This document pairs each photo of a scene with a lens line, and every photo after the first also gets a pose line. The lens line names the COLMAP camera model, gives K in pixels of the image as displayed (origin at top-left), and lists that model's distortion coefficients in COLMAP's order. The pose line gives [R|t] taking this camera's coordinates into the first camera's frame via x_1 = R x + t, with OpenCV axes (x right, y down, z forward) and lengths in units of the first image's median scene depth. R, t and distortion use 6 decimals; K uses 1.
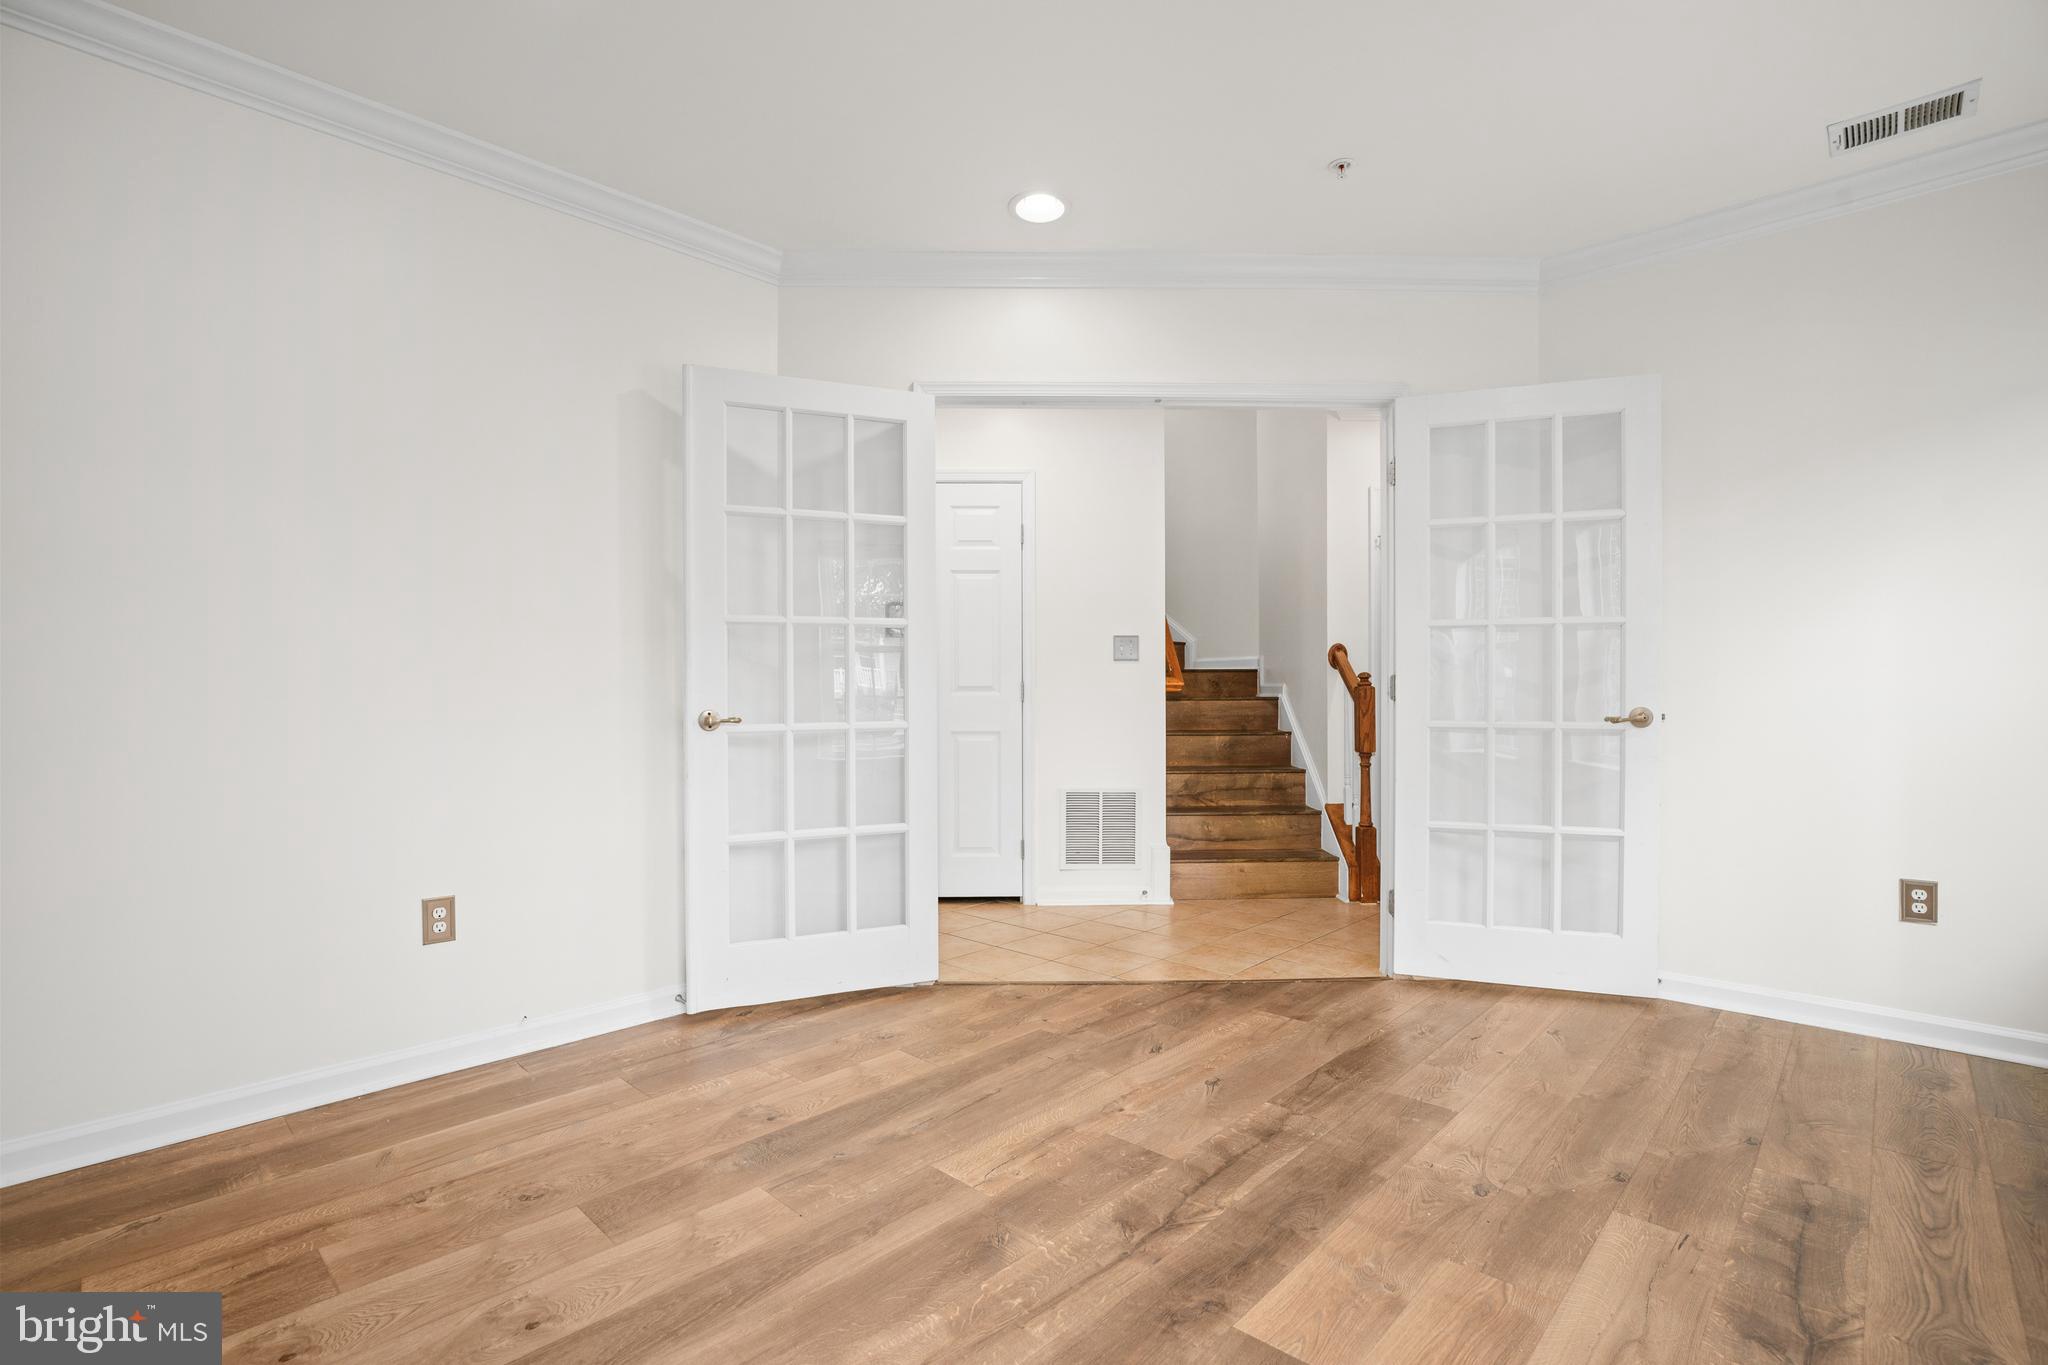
lens RADIAL K [[961.6, 0, 1023.3], [0, 961.6, 695.0], [0, 0, 1]] dist [-0.028781, 0.000771]
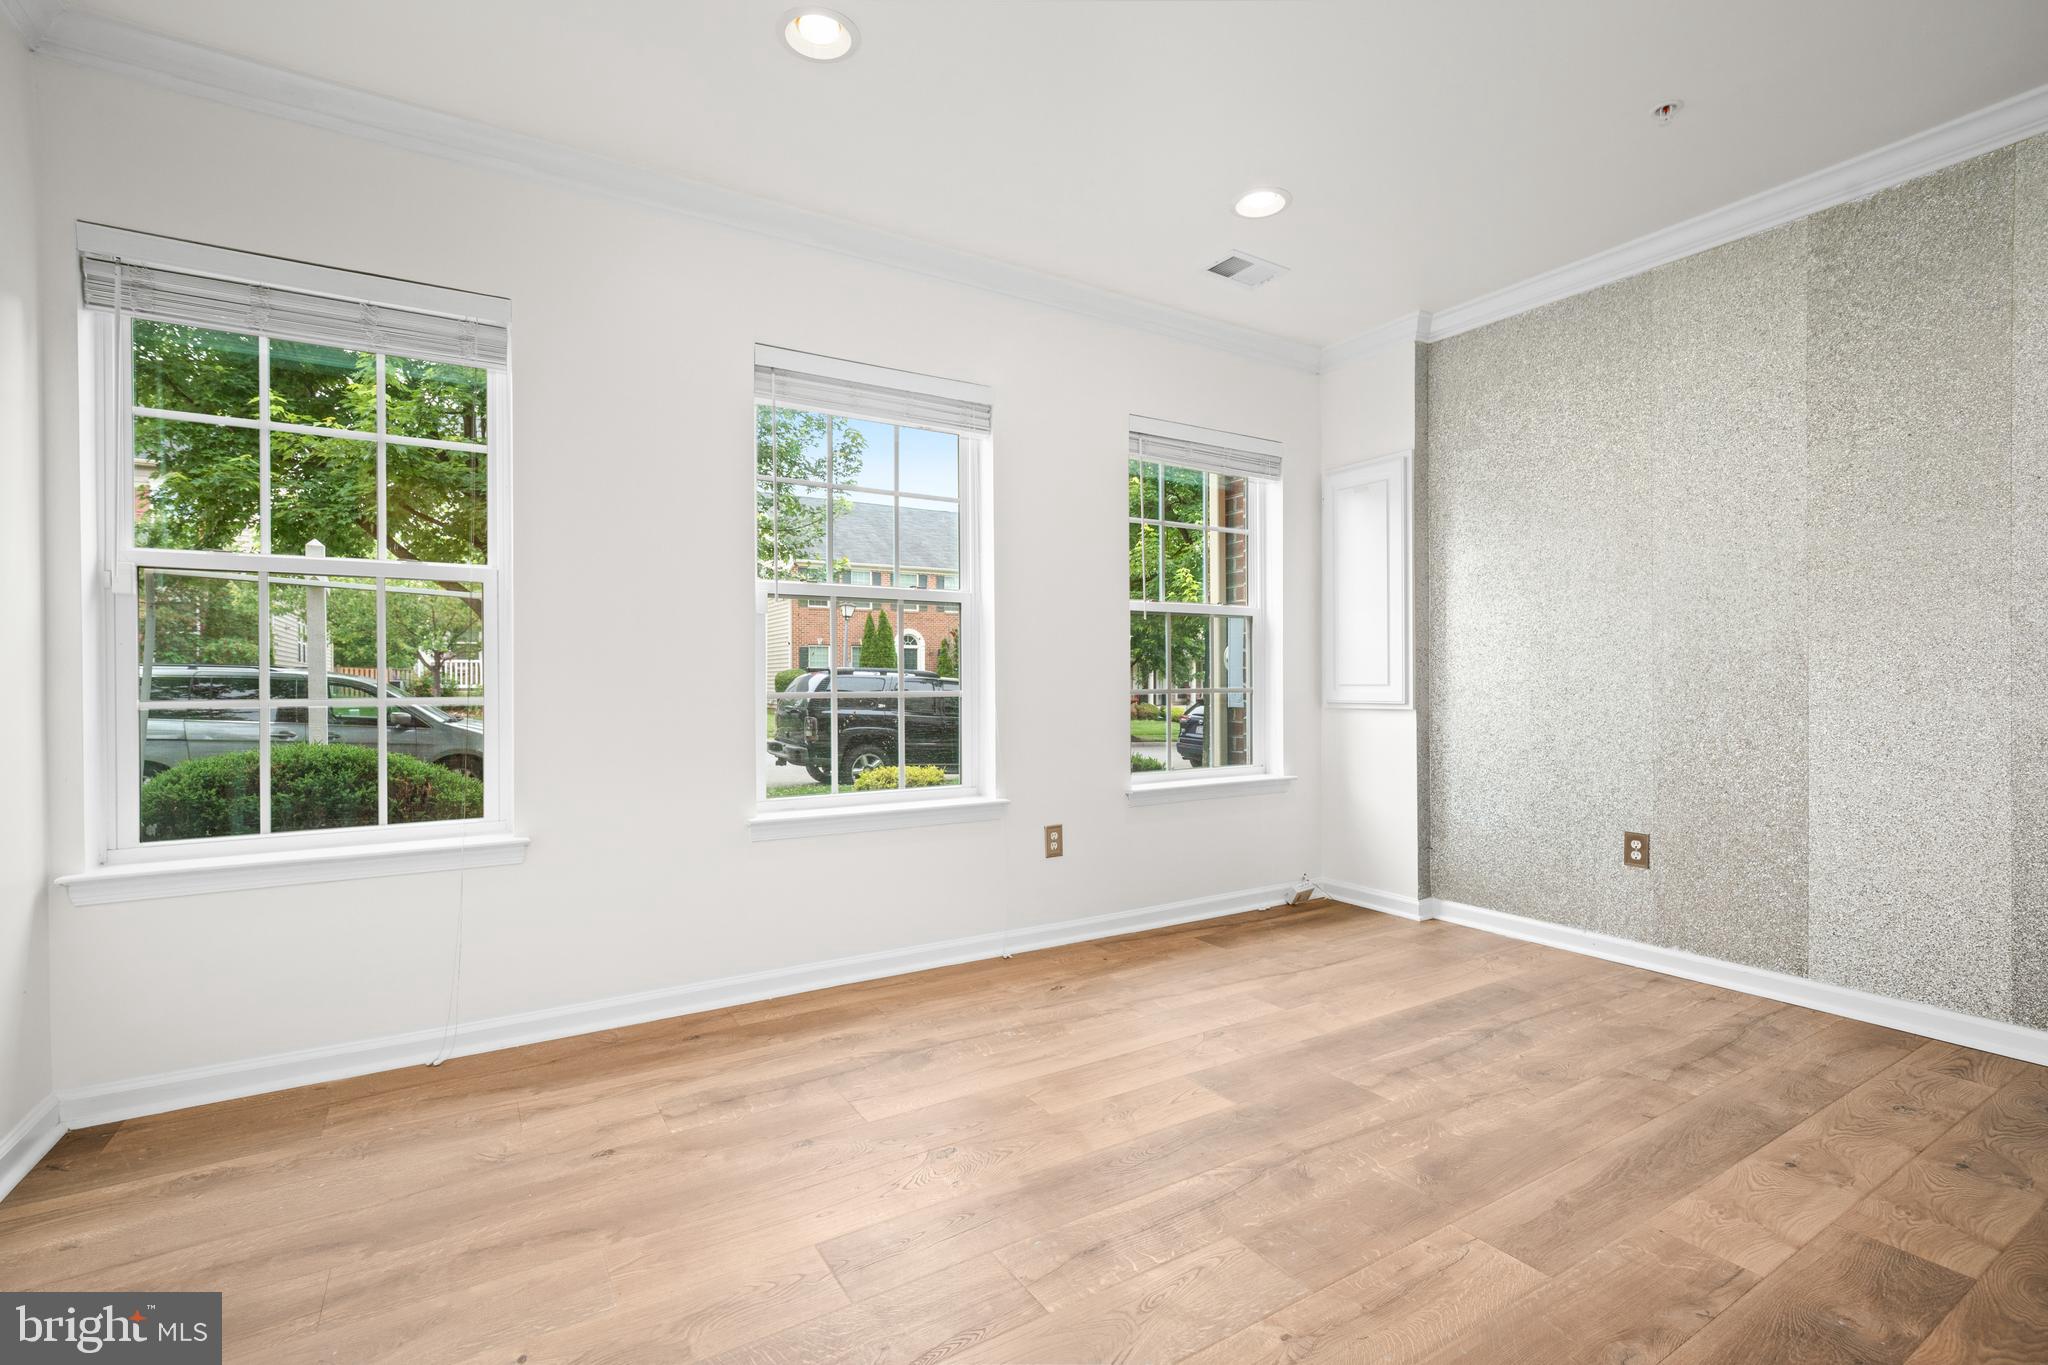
lens RADIAL K [[961.6, 0, 1023.3], [0, 961.6, 695.0], [0, 0, 1]] dist [-0.028781, 0.000771]
pose [[-0.970516, 0.006839, 0.240939, 0.082434], [0.009594, 0.999901, 0.010265, 0.004800], [-0.240845, 0.012274, -0.970486, 1.150543]]
